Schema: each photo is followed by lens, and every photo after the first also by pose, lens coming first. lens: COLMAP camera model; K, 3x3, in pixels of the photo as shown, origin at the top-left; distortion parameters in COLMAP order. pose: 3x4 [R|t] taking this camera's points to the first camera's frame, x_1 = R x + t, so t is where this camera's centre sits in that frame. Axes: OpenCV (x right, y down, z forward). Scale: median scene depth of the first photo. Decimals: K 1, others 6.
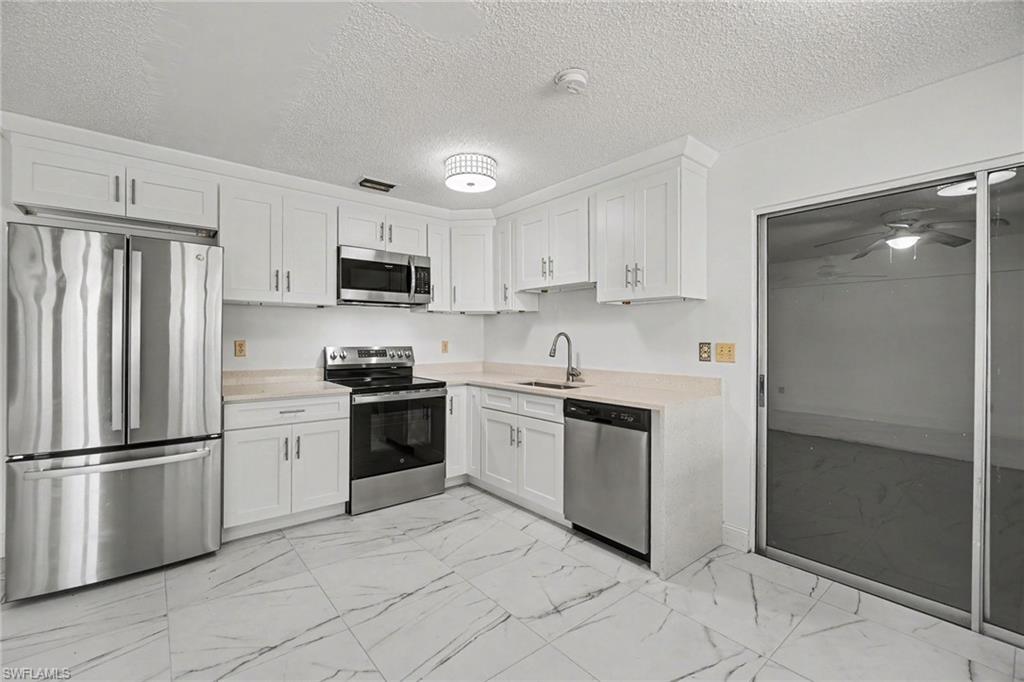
lens RADIAL K [[439.7, 0, 505.4], [0, 439.7, 339.6], [0, 0, 1]] dist [-0.004478, 0.000689]
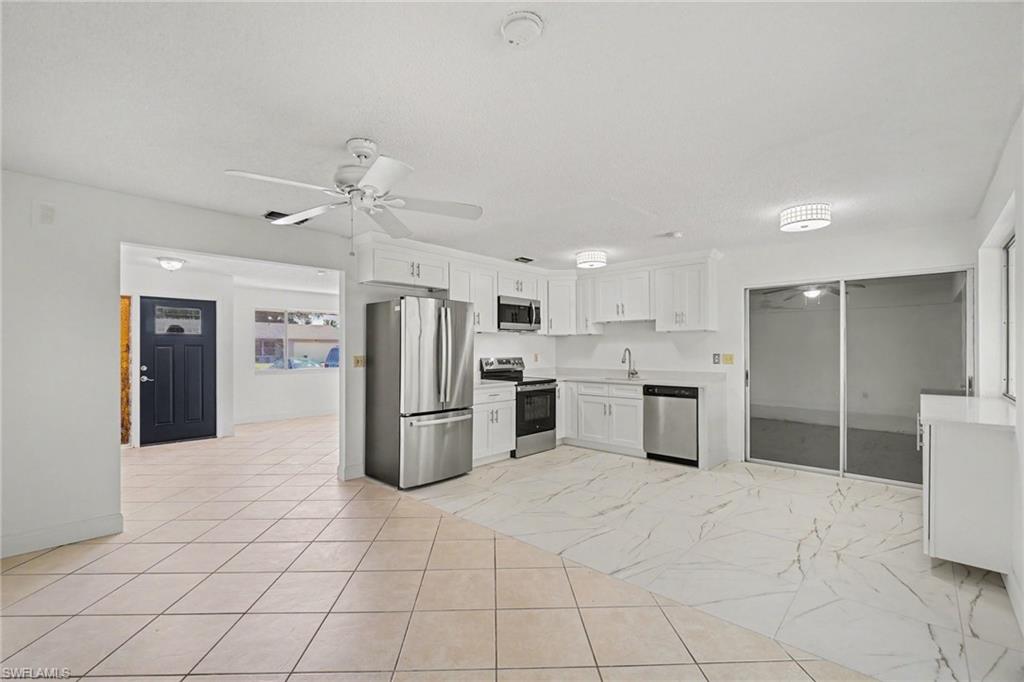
lens RADIAL K [[464.1, 0, 494.3], [0, 464.1, 348.8], [0, 0, 1]] dist [-0.000933, -0.001252]
pose [[0.991295, -0.004734, 0.131573, -0.646014], [0.005298, 0.999978, -0.003941, -0.010731], [-0.131552, 0.004603, 0.991299, -0.723188]]
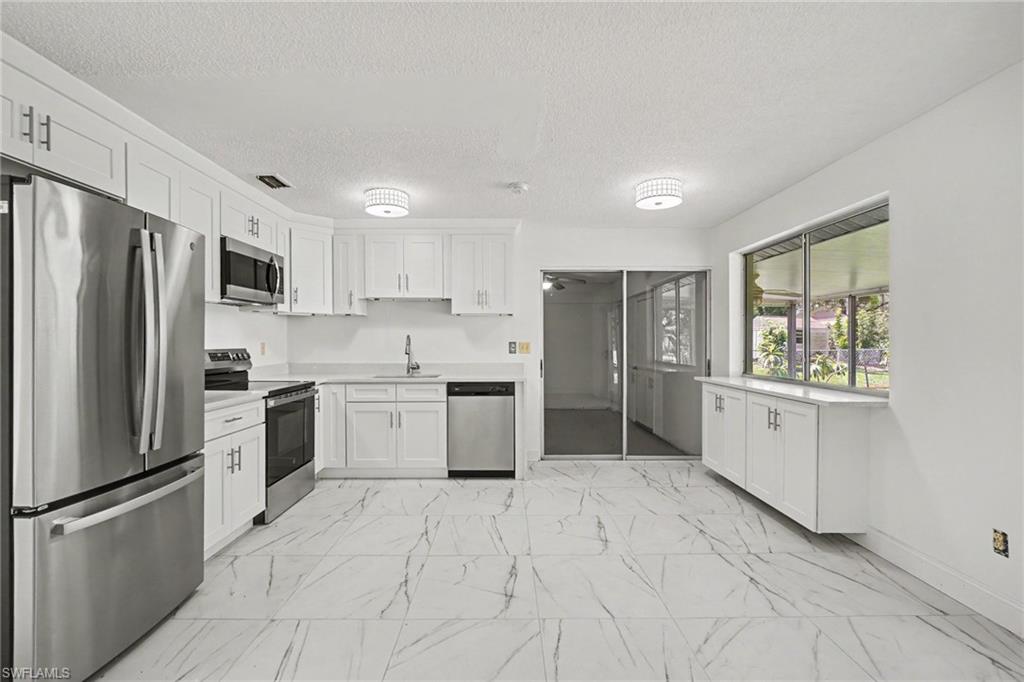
lens RADIAL K [[464.1, 0, 508.3], [0, 464.1, 343.4], [0, 0, 1]] dist [-0.000933, -0.001252]
pose [[0.610826, -0.006860, 0.791735, -0.803244], [0.004891, 0.999976, 0.004891, 0.002971], [-0.791749, 0.000885, 0.610845, -0.035509]]
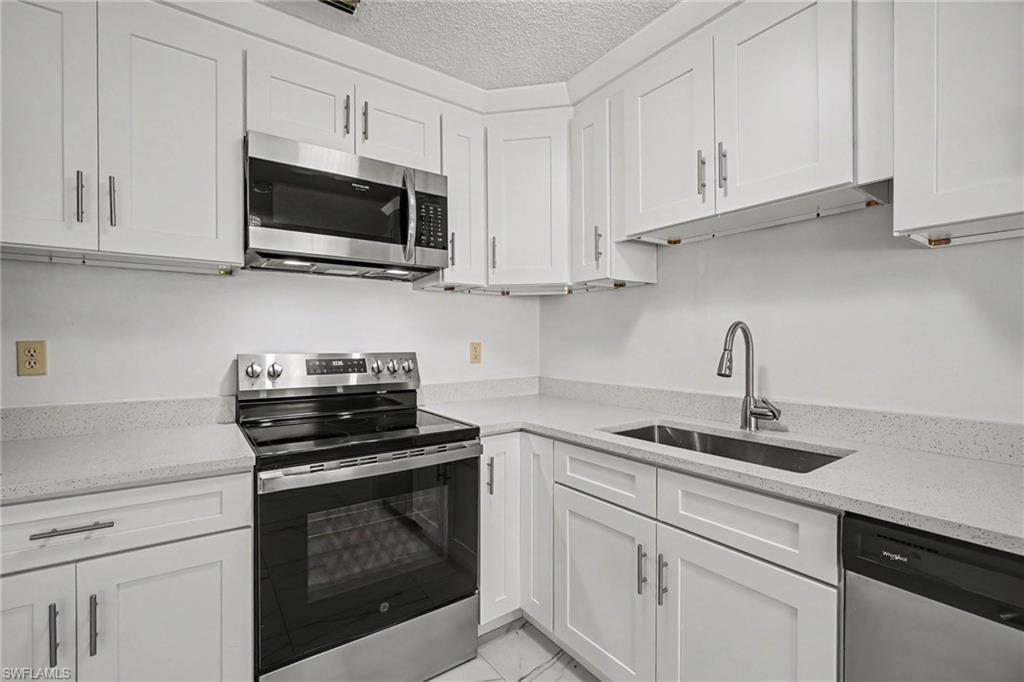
lens RADIAL K [[439.7, 0, 503.2], [0, 439.7, 344.6], [0, 0, 1]] dist [-0.004478, 0.000689]
pose [[0.998057, -0.002686, -0.062245, -0.088567], [0.002989, 0.999984, 0.004781, 0.004705], [0.062231, -0.004958, 0.998049, 0.584195]]
